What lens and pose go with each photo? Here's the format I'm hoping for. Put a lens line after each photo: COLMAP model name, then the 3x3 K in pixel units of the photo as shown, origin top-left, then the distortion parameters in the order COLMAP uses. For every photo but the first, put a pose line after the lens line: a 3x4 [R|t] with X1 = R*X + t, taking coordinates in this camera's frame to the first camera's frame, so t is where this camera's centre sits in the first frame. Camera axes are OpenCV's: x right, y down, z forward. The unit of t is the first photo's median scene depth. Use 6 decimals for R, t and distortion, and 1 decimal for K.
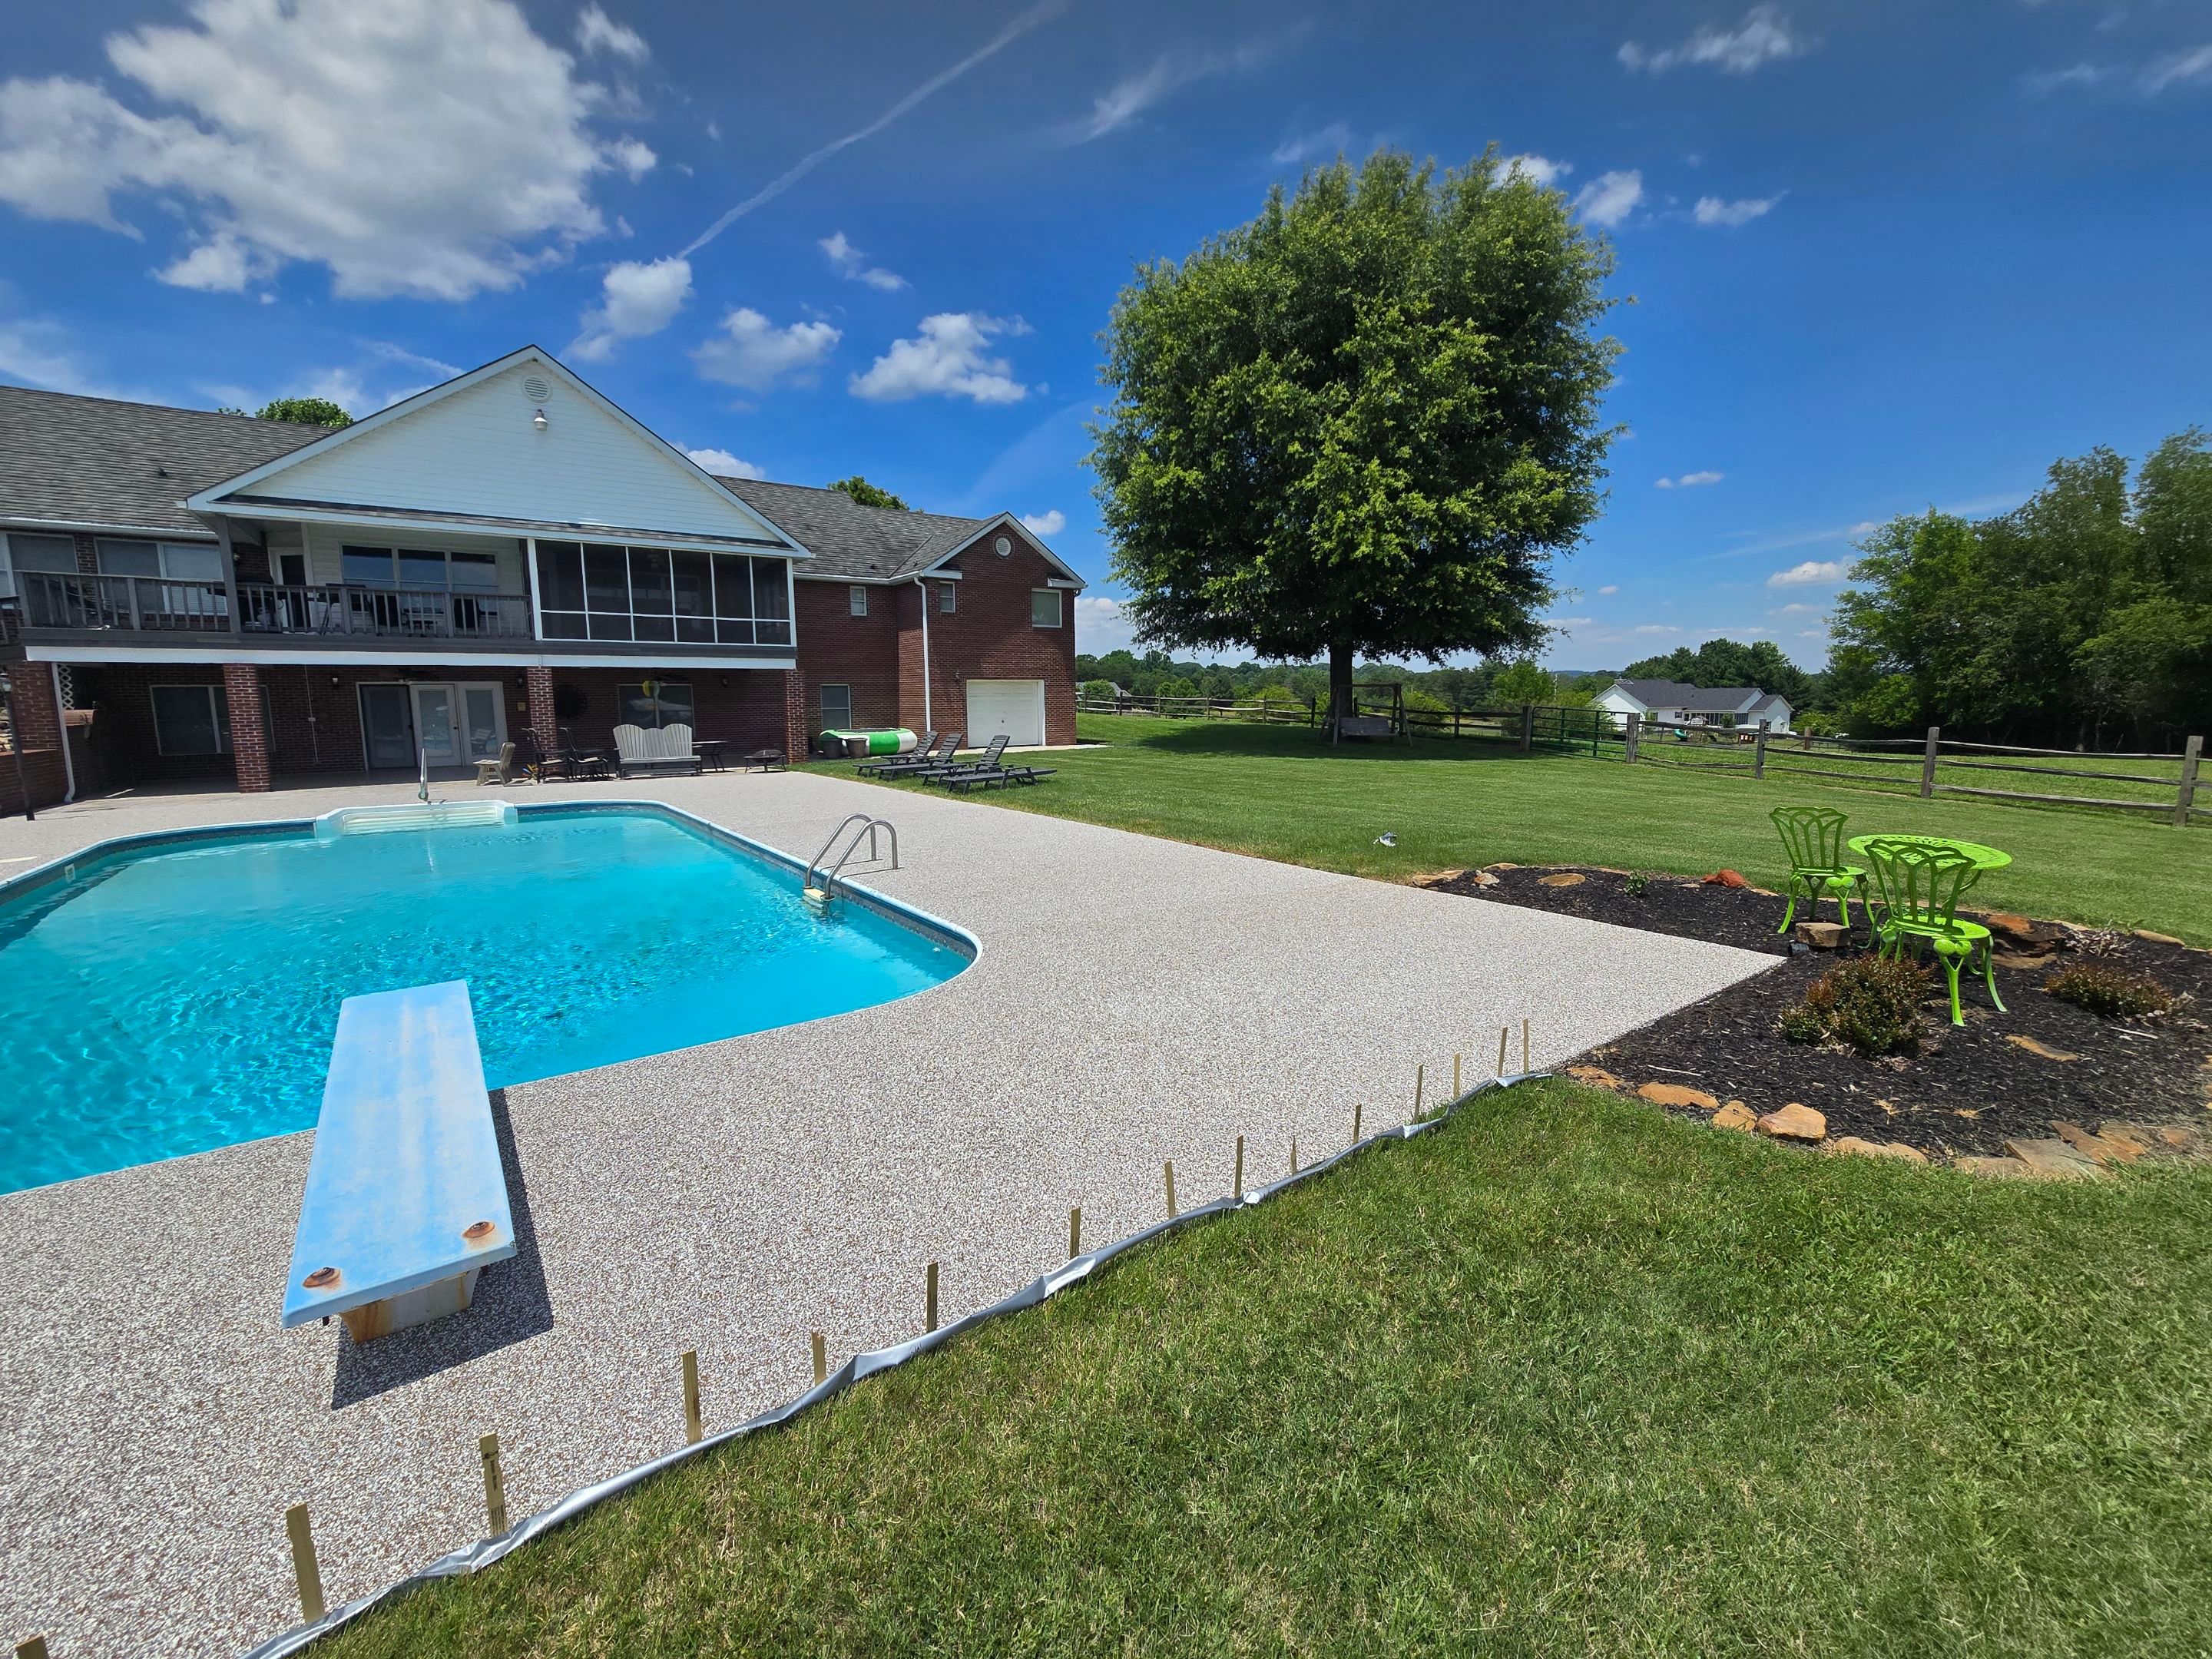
lens RADIAL K [[906.8, 0, 1114.5], [0, 906.8, 811.6], [0, 0, 1]] dist [-0.002384, -0.000130]
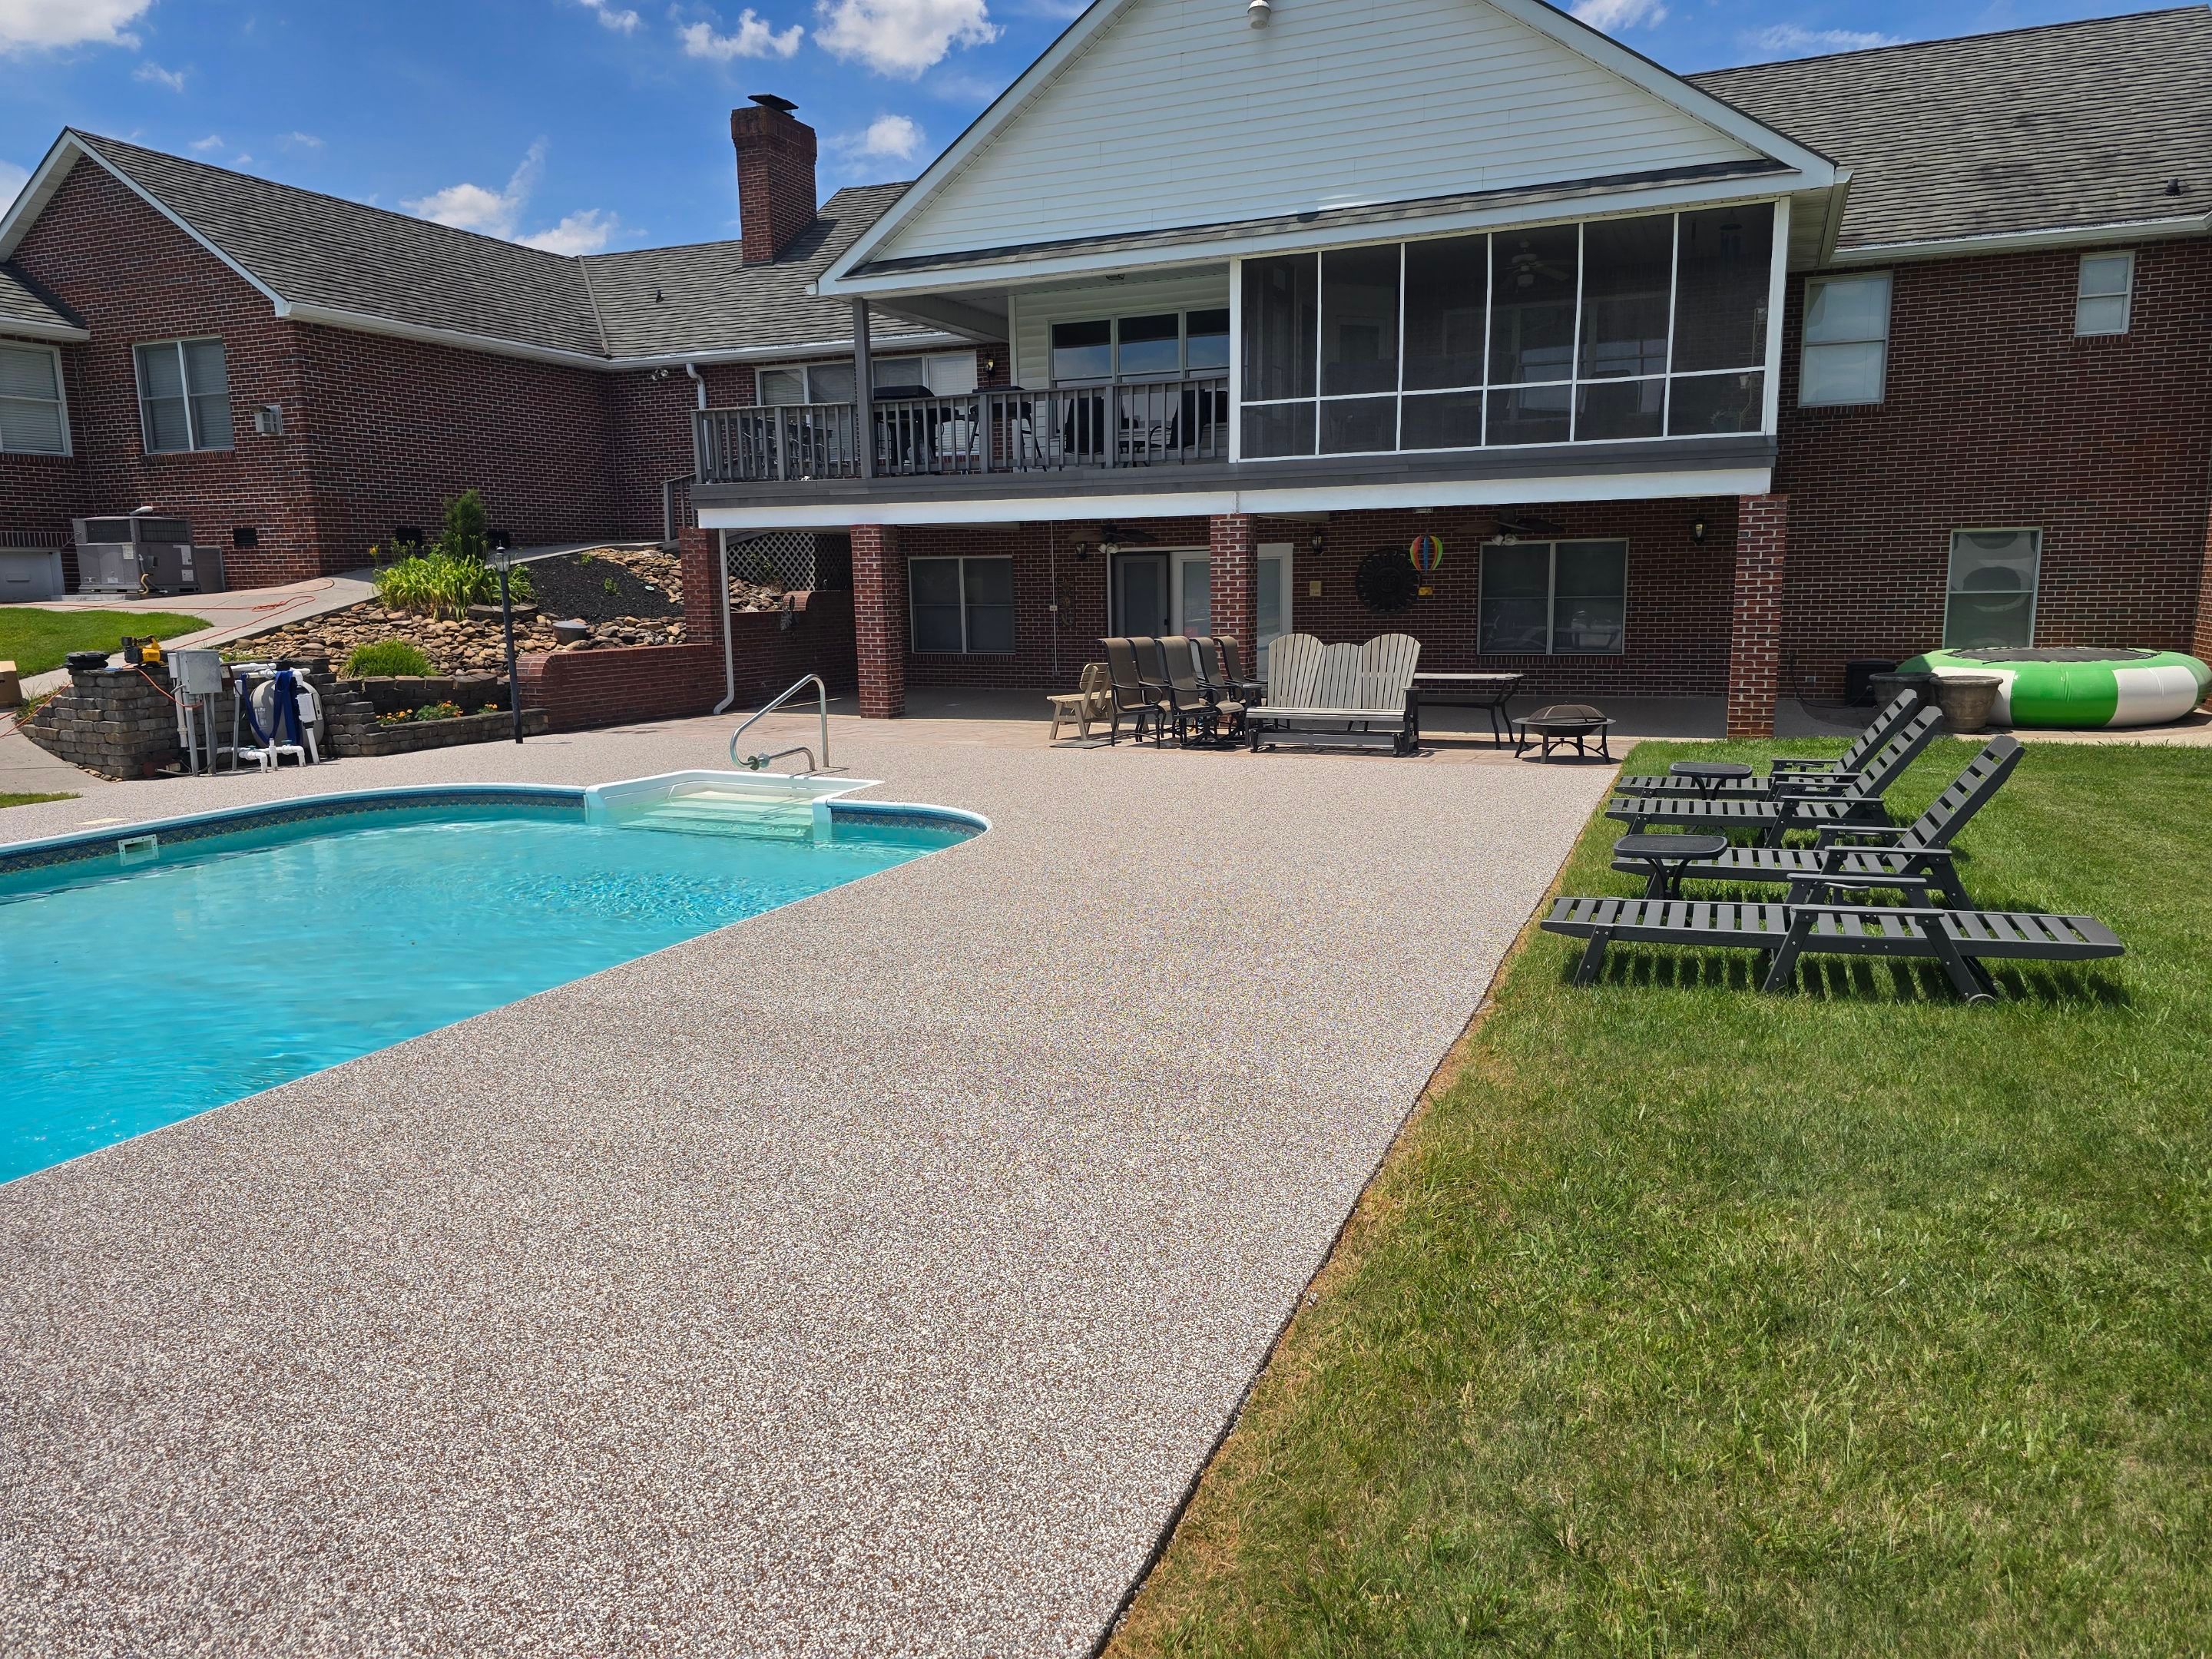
lens RADIAL K [[1492.9, 0, 1110.6], [0, 1492.9, 816.8], [0, 0, 1]] dist [0.055172, -0.045082]
pose [[0.512834, 0.137972, -0.847328, 0.091507], [-0.097669, 0.989969, 0.102086, -0.079187], [0.852914, 0.030405, 0.521166, 0.571680]]
